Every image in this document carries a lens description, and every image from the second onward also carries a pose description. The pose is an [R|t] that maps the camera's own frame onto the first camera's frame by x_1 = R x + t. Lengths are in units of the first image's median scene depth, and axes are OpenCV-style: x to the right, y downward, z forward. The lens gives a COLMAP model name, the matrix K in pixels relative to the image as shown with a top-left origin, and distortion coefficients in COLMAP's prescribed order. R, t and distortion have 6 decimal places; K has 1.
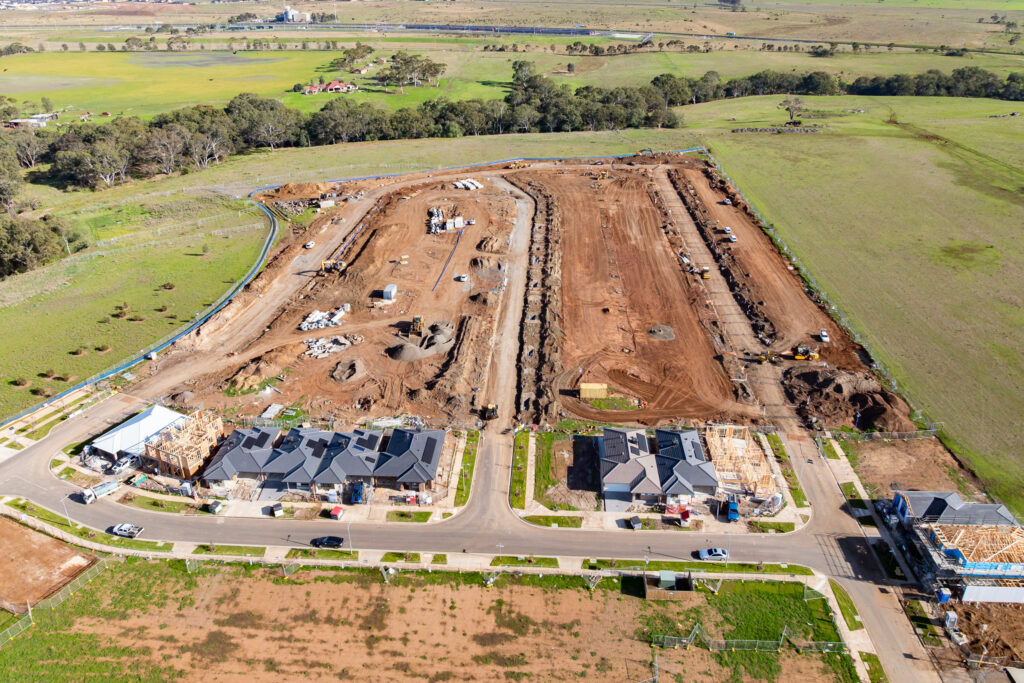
lens RADIAL K [[735.4, 0, 515.4], [0, 735.4, 339.2], [0, 0, 1]] dist [-0.035610, 0.003423]
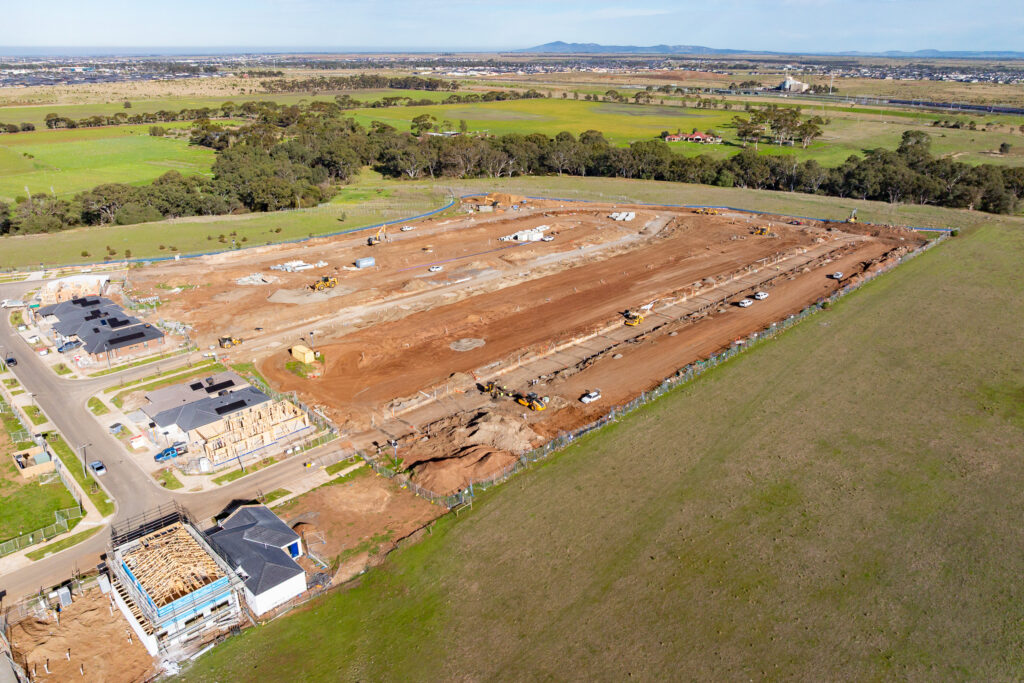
lens RADIAL K [[708.6, 0, 512.0], [0, 708.6, 341.5], [0, 0, 1]] dist [-0.048888, 0.019828]
pose [[0.743765, 0.257225, -0.616968, 0.642221], [-0.304789, 0.951964, 0.029462, -0.045334], [0.594910, 0.166133, 0.786437, 0.265507]]
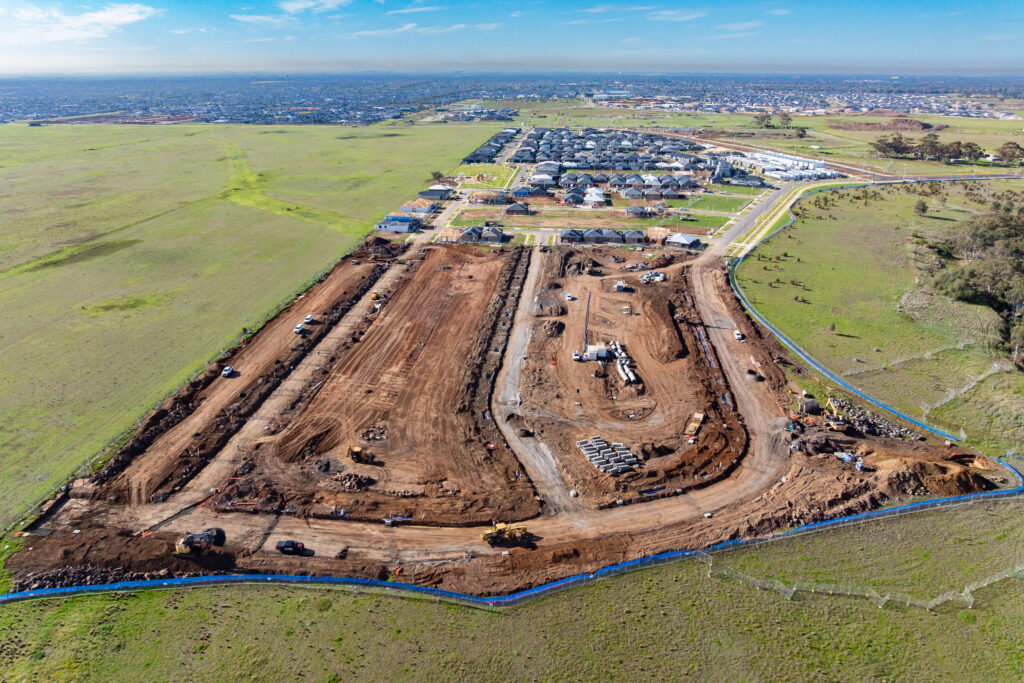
lens RADIAL K [[735.4, 0, 515.4], [0, 735.4, 339.2], [0, 0, 1]] dist [-0.035610, 0.003423]
pose [[-0.999250, -0.014478, 0.035903, -0.023434], [0.016557, 0.678482, 0.734431, -0.920029], [-0.034993, 0.734475, -0.677733, 1.827505]]
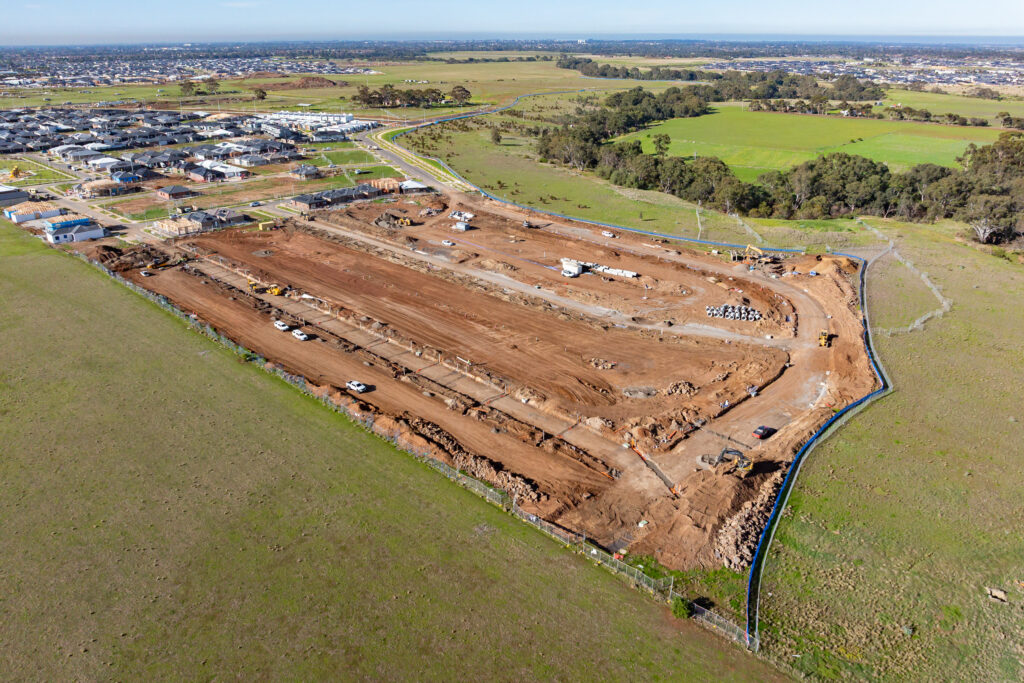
lens RADIAL K [[755.4, 0, 563.7], [0, 755.4, 341.4], [0, 0, 1]] dist [-0.028615, 0.001062]
pose [[-0.627985, 0.289639, -0.722319, 0.743896], [-0.355935, 0.718496, 0.597557, -0.763758], [0.692059, 0.632355, -0.348112, 1.614266]]
